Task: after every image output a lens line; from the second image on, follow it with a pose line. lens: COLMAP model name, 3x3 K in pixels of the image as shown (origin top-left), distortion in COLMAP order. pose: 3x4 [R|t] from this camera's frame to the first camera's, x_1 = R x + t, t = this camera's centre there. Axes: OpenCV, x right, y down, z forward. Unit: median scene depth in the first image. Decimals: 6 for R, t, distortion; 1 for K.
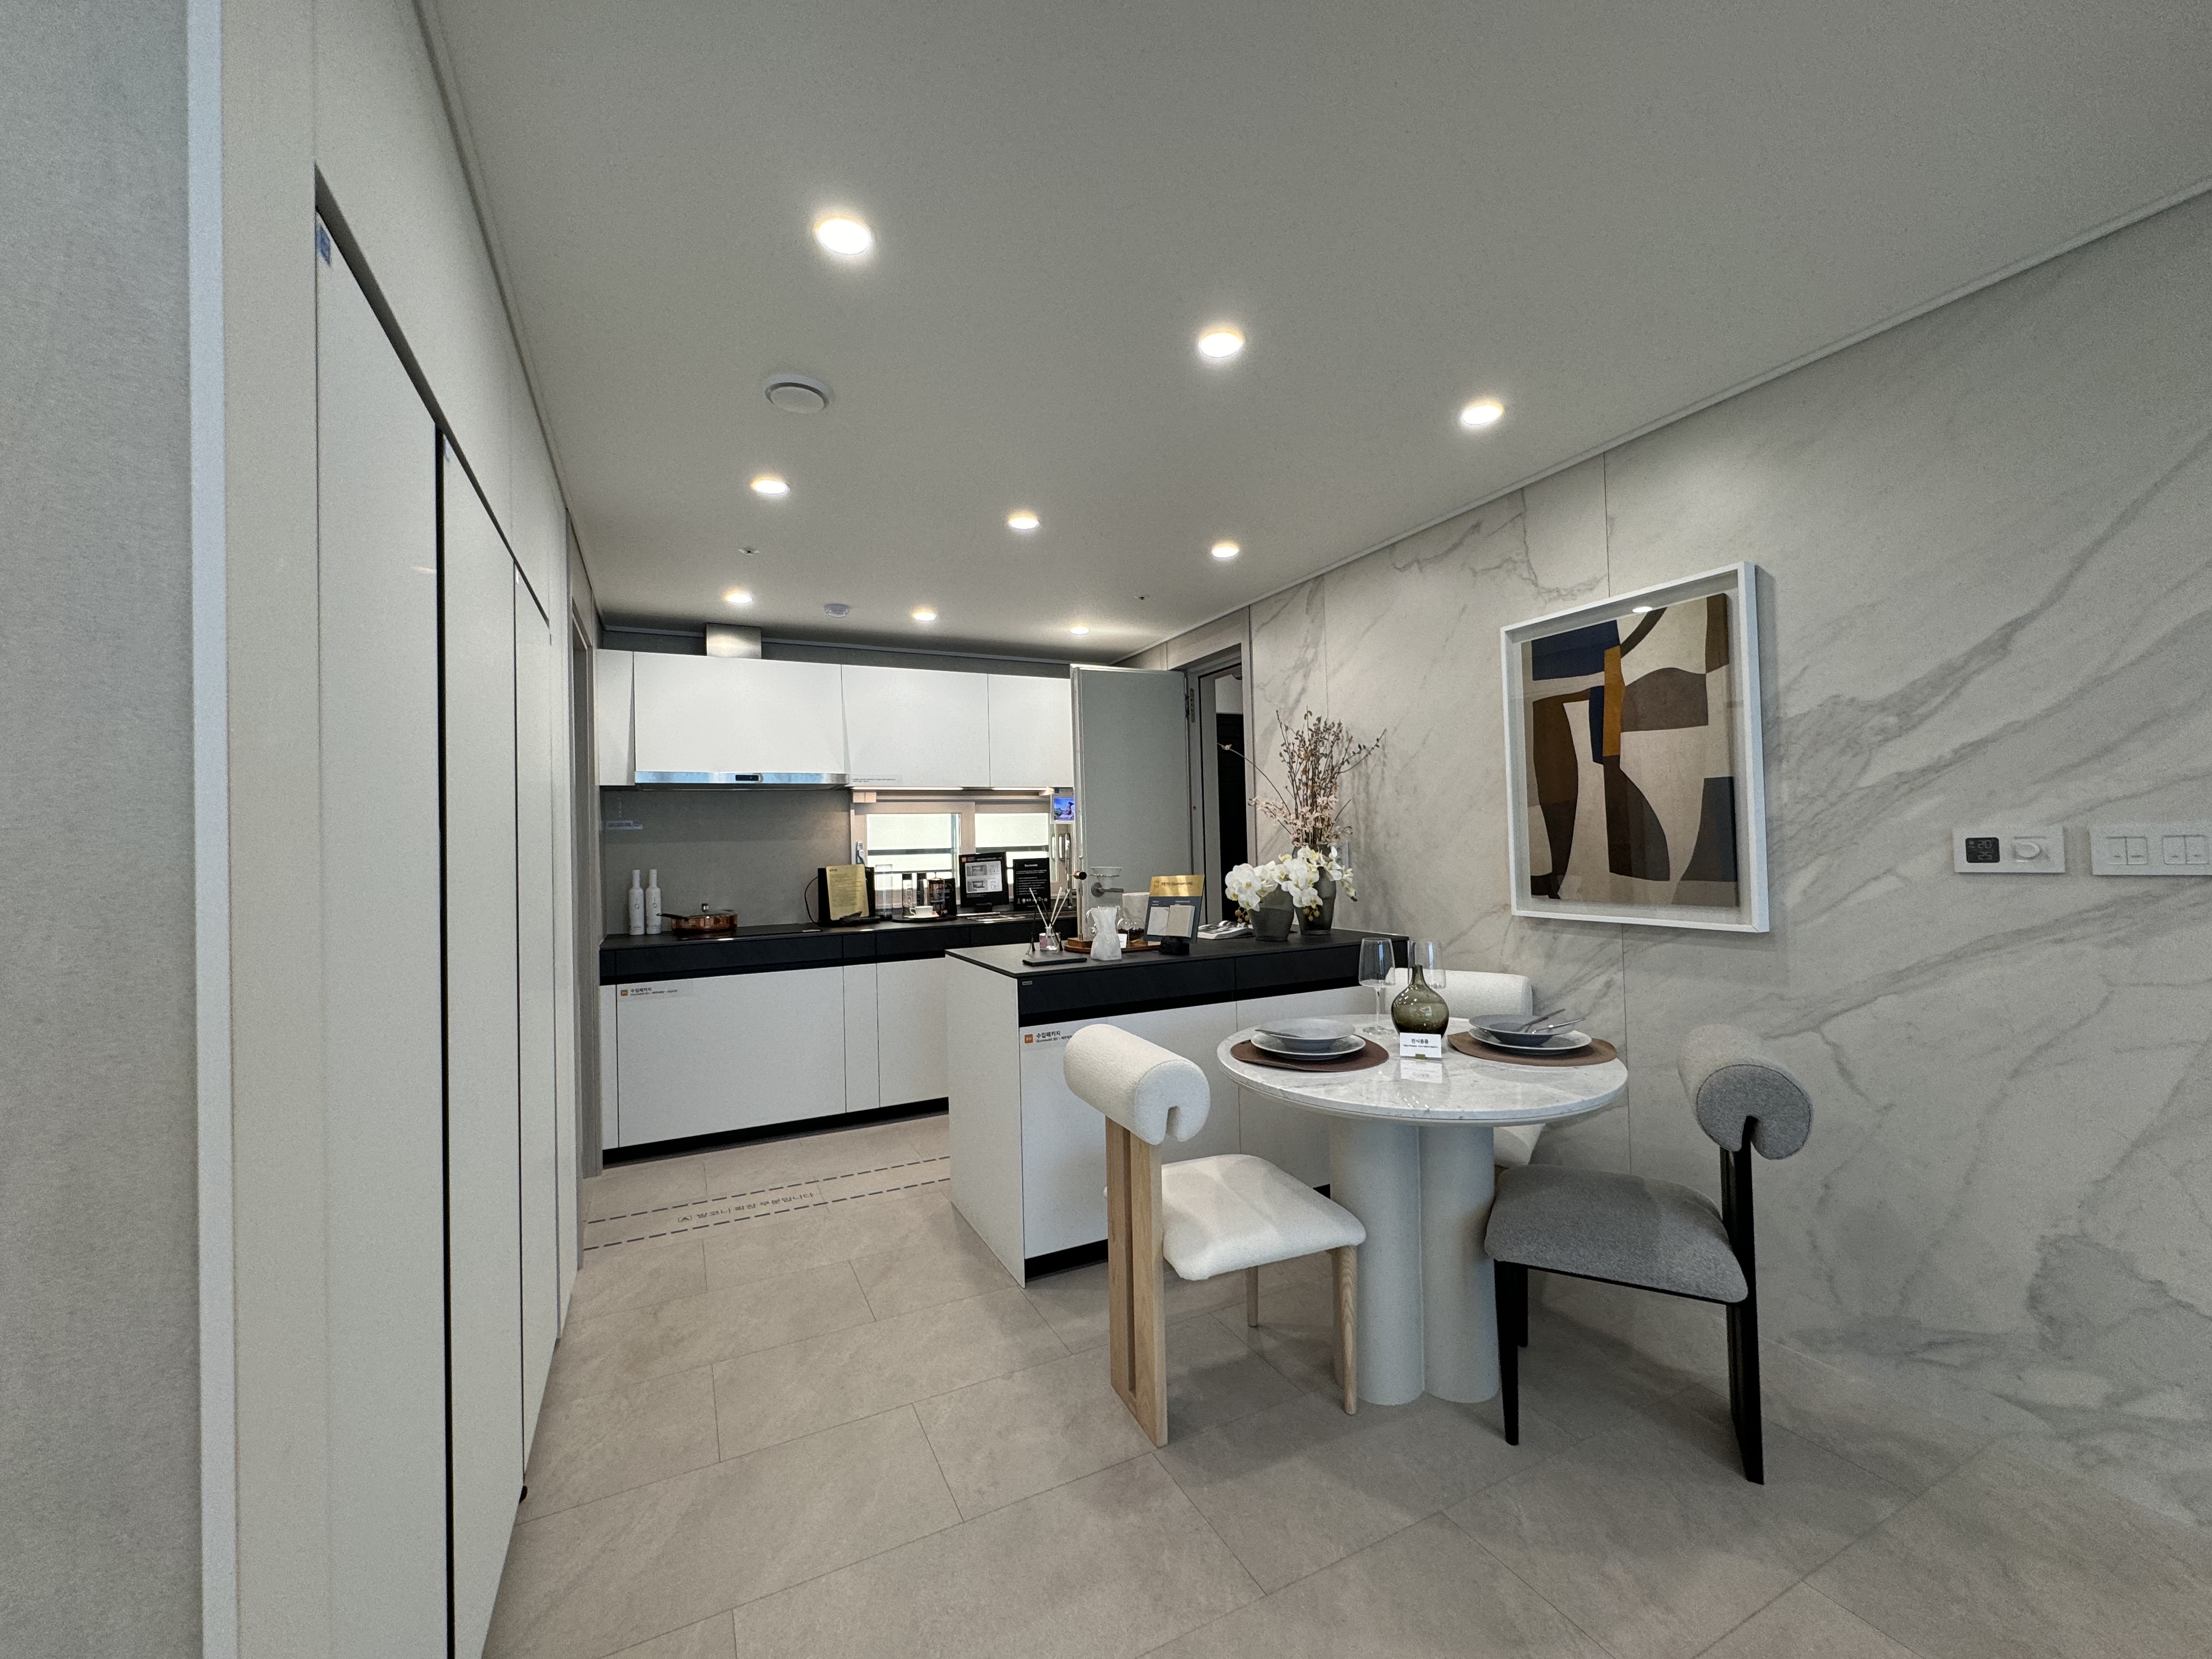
lens RADIAL K [[885.3, 0, 1113.4], [0, 885.3, 833.5], [0, 0, 1]] dist [-0.004138, 0.000633]
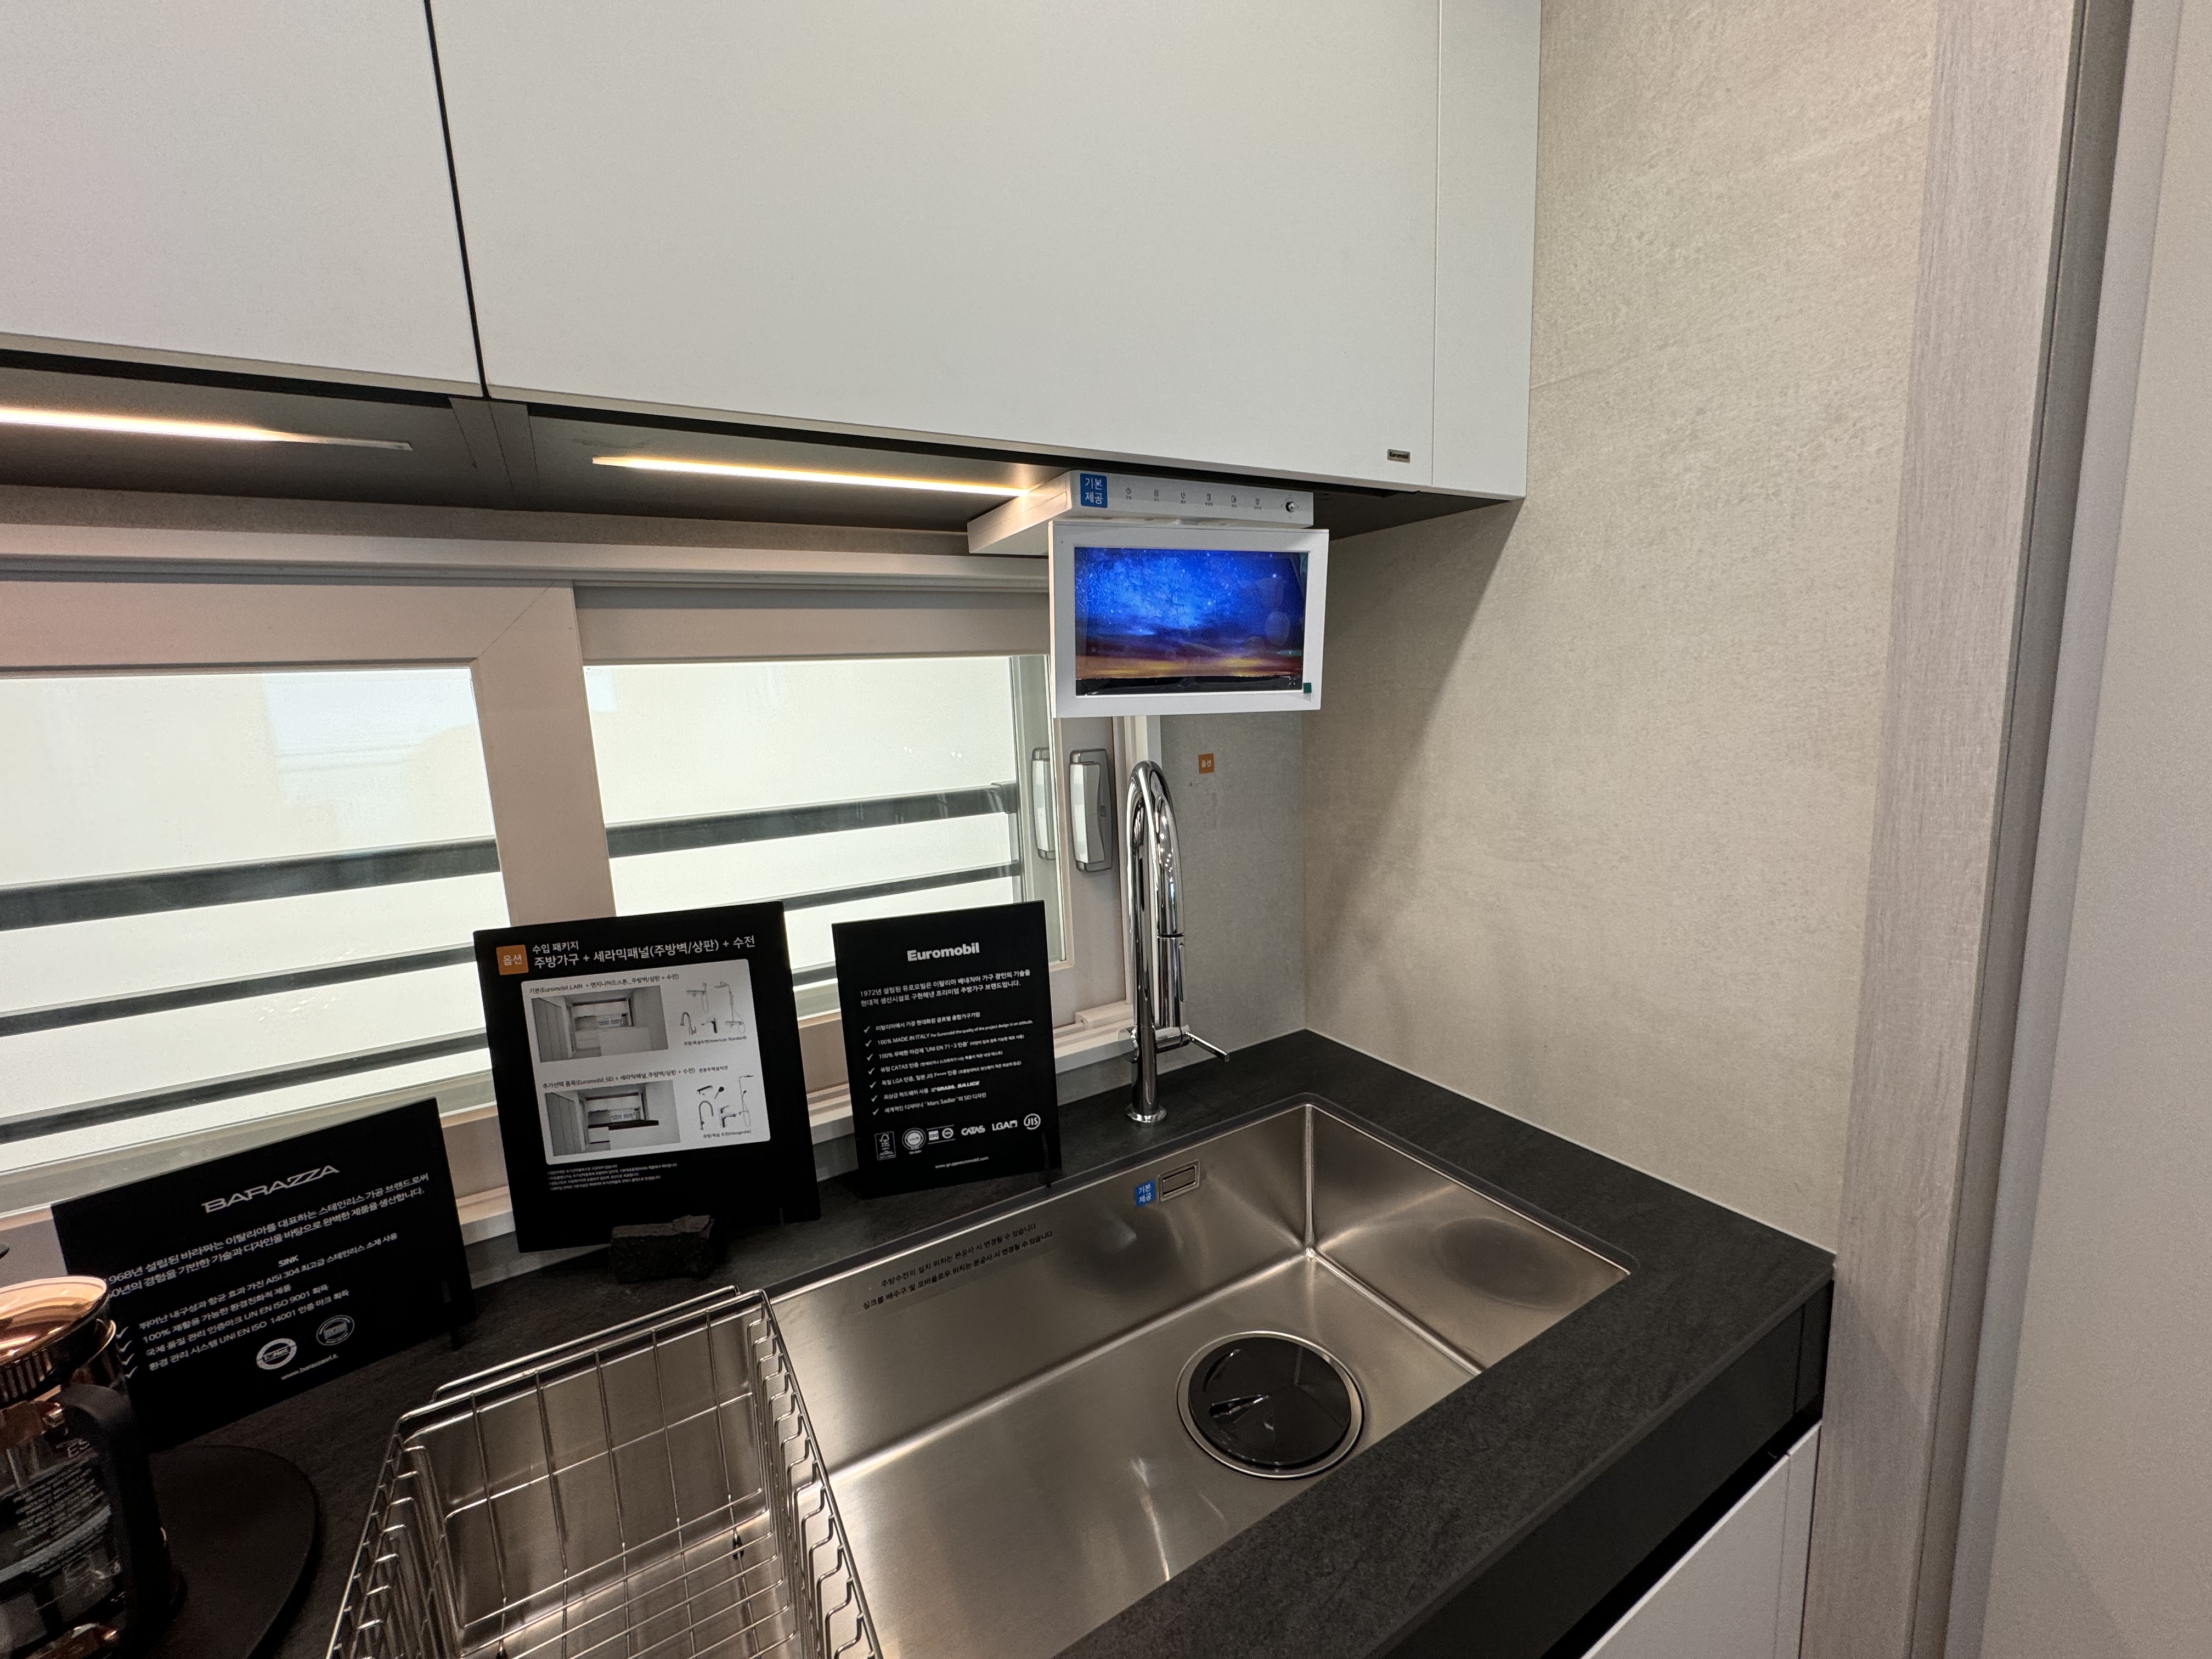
lens RADIAL K [[885.3, 0, 1097.3], [0, 885.3, 824.9], [0, 0, 1]] dist [-0.004138, 0.000633]
pose [[0.997686, -0.032033, 0.059979, -0.080511], [0.022140, 0.987050, 0.158877, -0.018758], [-0.064292, -0.157182, 0.985475, 0.929310]]
